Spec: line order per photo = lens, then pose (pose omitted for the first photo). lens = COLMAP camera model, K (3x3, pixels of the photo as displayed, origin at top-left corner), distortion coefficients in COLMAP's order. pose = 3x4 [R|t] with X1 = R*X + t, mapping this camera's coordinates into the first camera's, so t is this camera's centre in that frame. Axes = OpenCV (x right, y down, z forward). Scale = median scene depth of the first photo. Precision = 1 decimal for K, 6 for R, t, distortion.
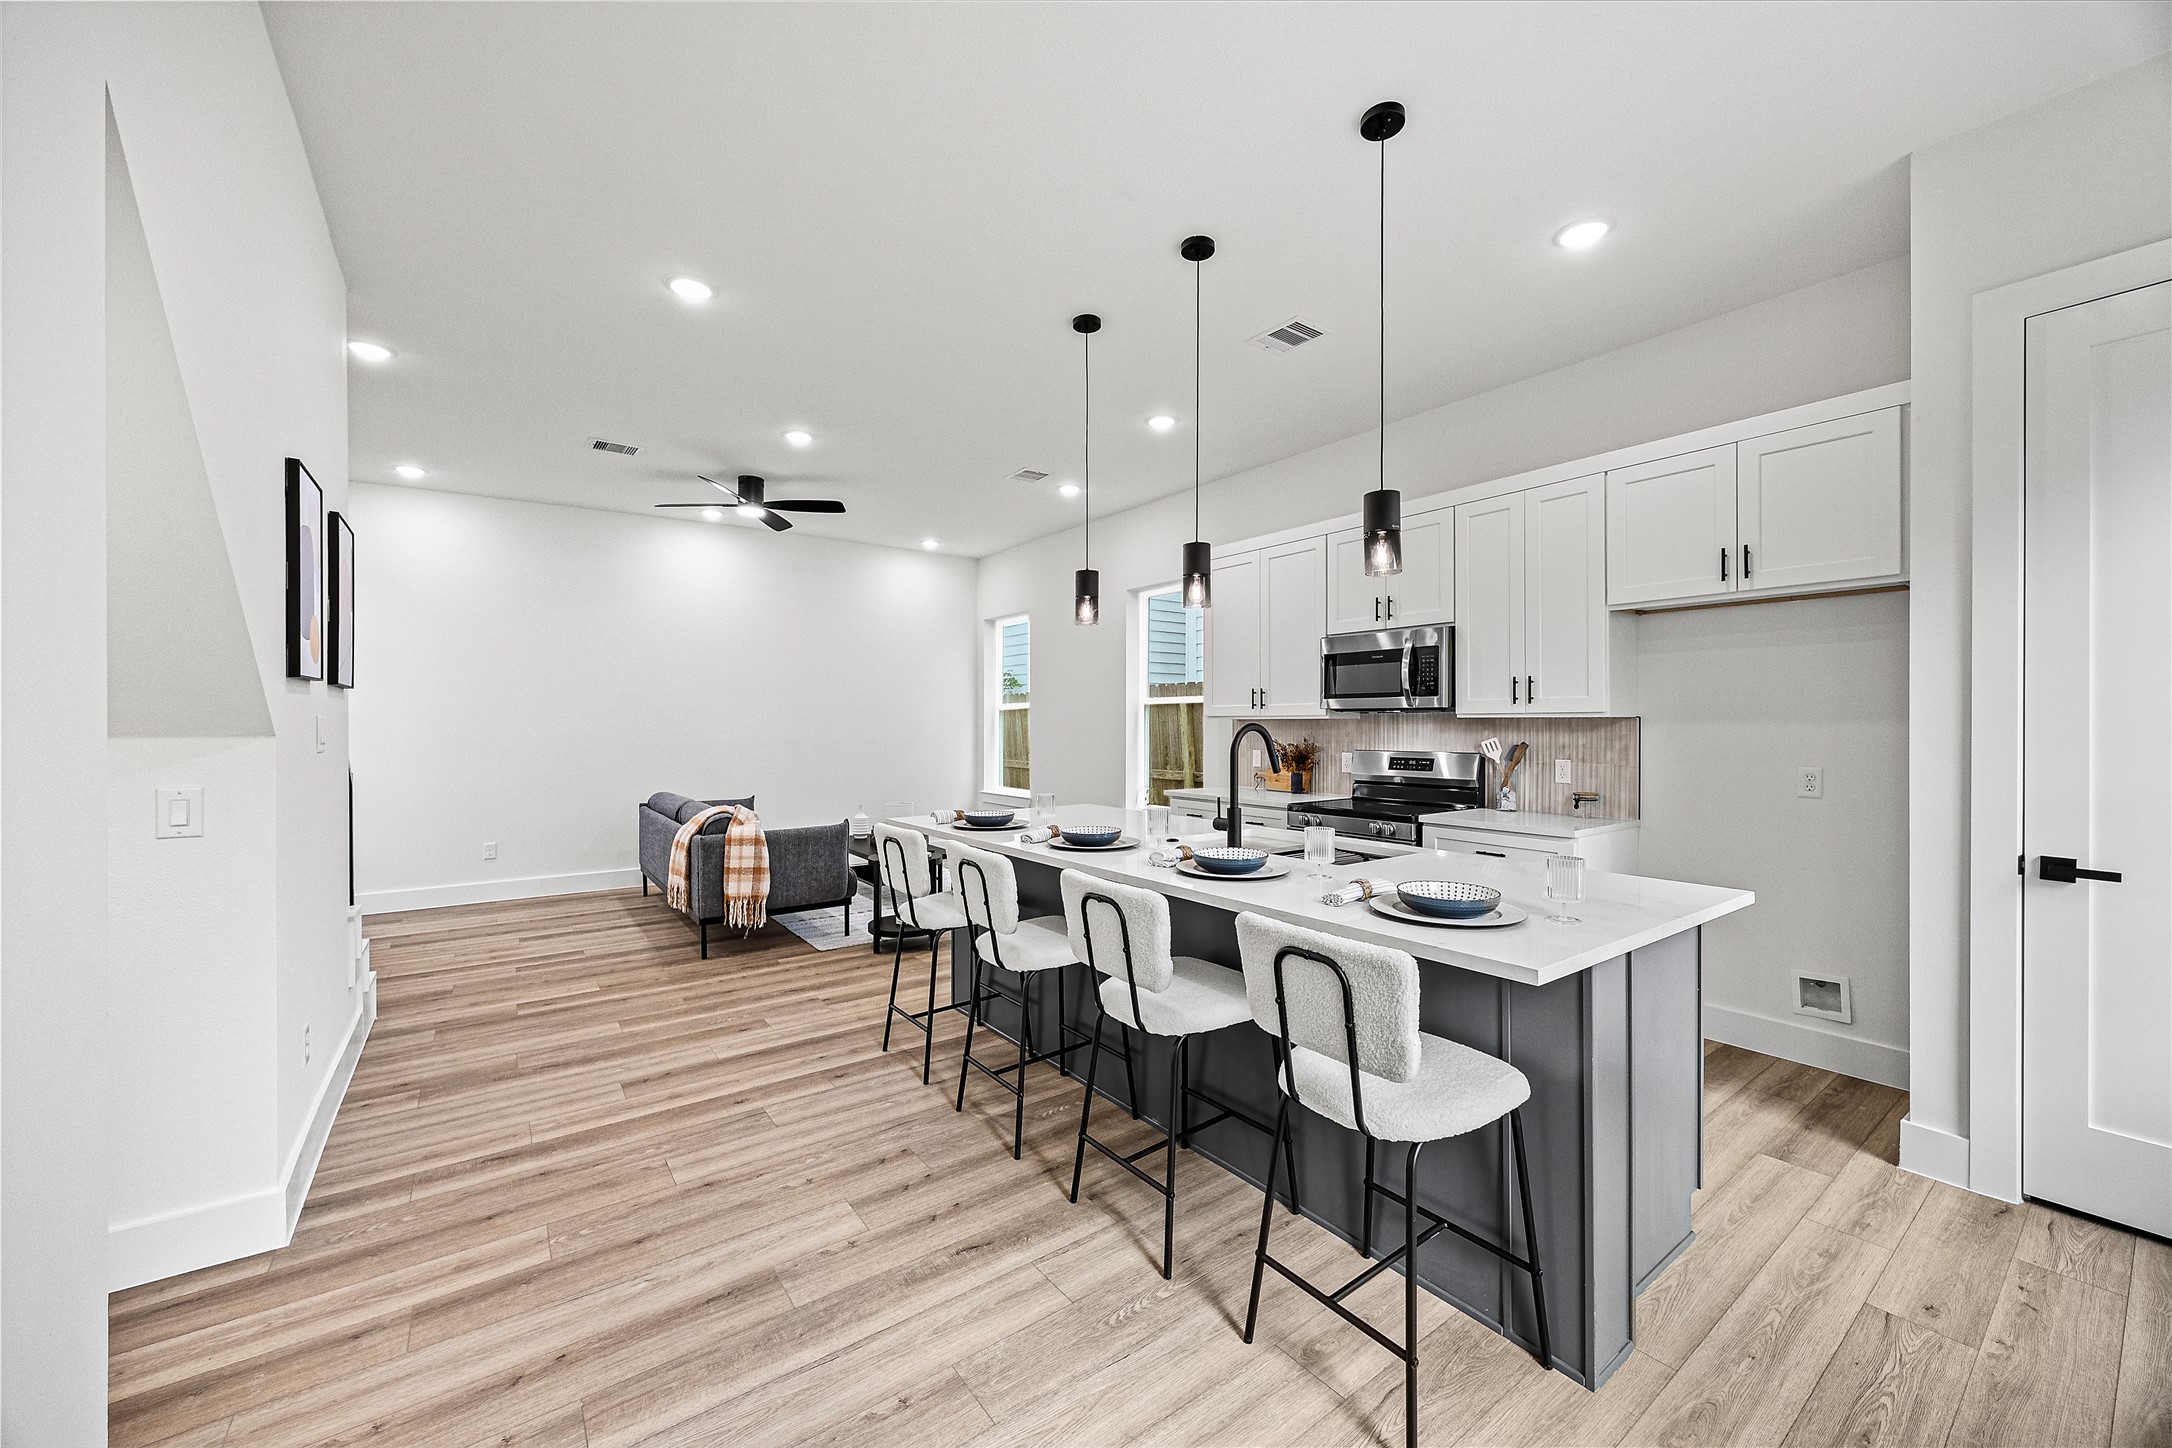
lens RADIAL K [[823.7, 0, 1077.4], [0, 823.7, 723.3], [0, 0, 1]] dist [-0.001317, -0.000106]
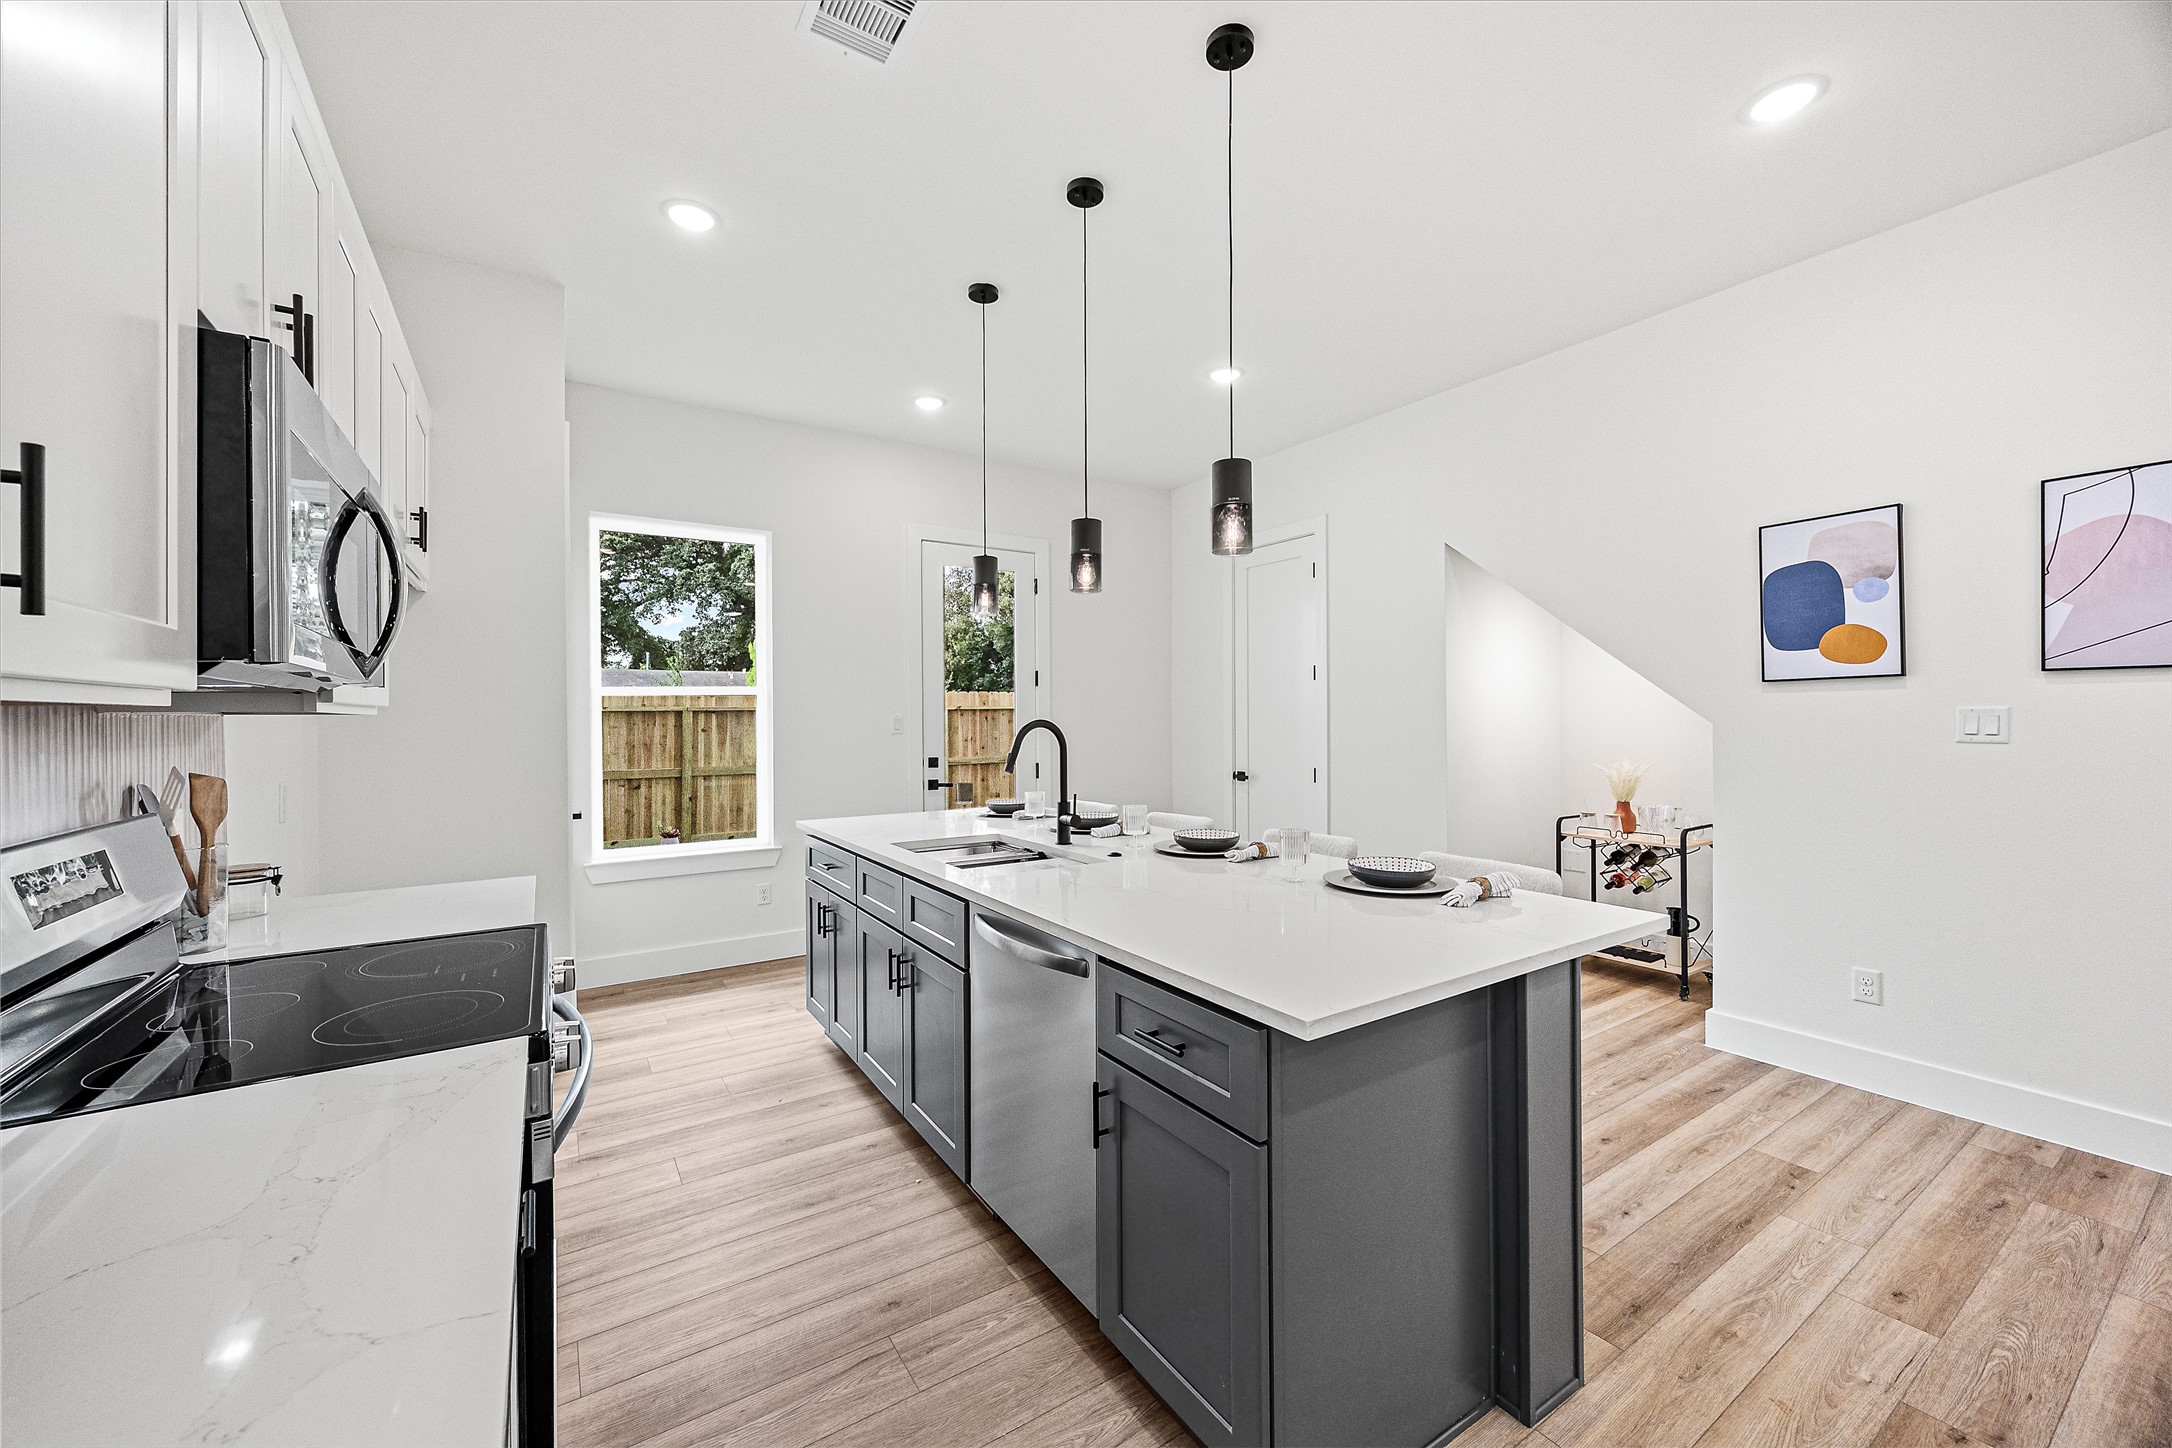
lens RADIAL K [[834.4, 0, 1081.7], [0, 834.4, 720.1], [0, 0, 1]] dist [0.000165, -0.000035]
pose [[-0.998795, 0.007157, 0.048548, 0.092005], [0.007313, 0.999969, 0.003041, -0.001755], [-0.048524, 0.003393, -0.998816, 1.612488]]
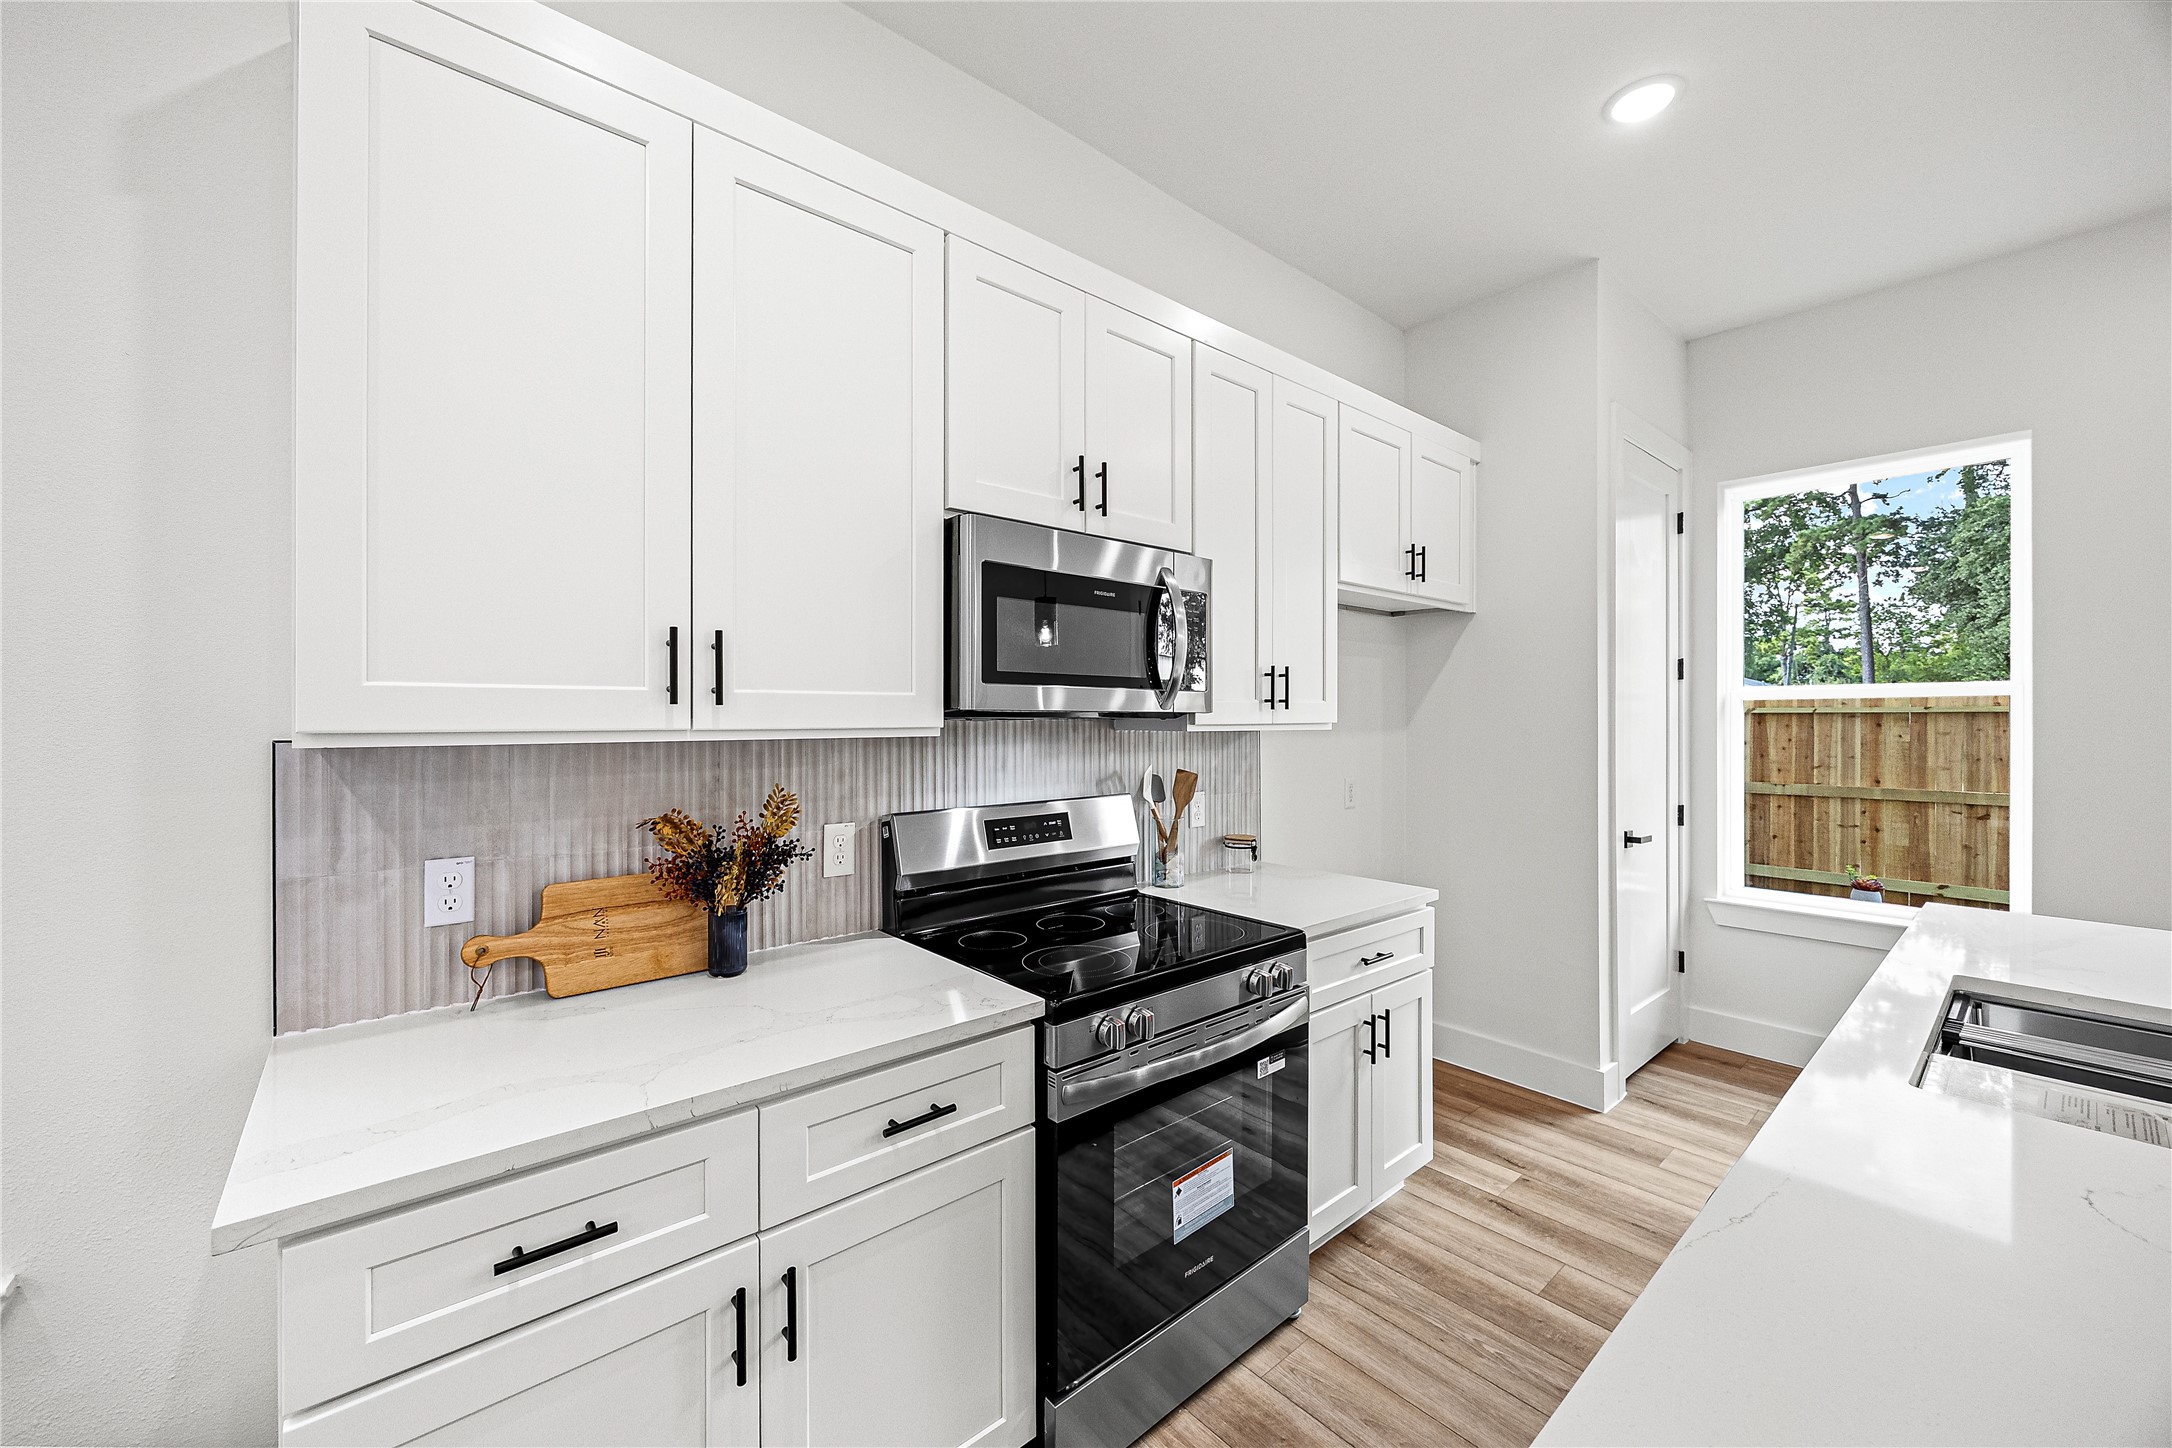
lens RADIAL K [[831.0, 0, 1074.0], [0, 831.0, 714.2], [0, 0, 1]] dist [-0.002274, -0.000244]
pose [[-0.075882, 0.002492, 0.997114, -0.093689], [-0.000560, 0.999997, -0.002542, -0.019764], [-0.997117, -0.000752, -0.075881, 1.304745]]
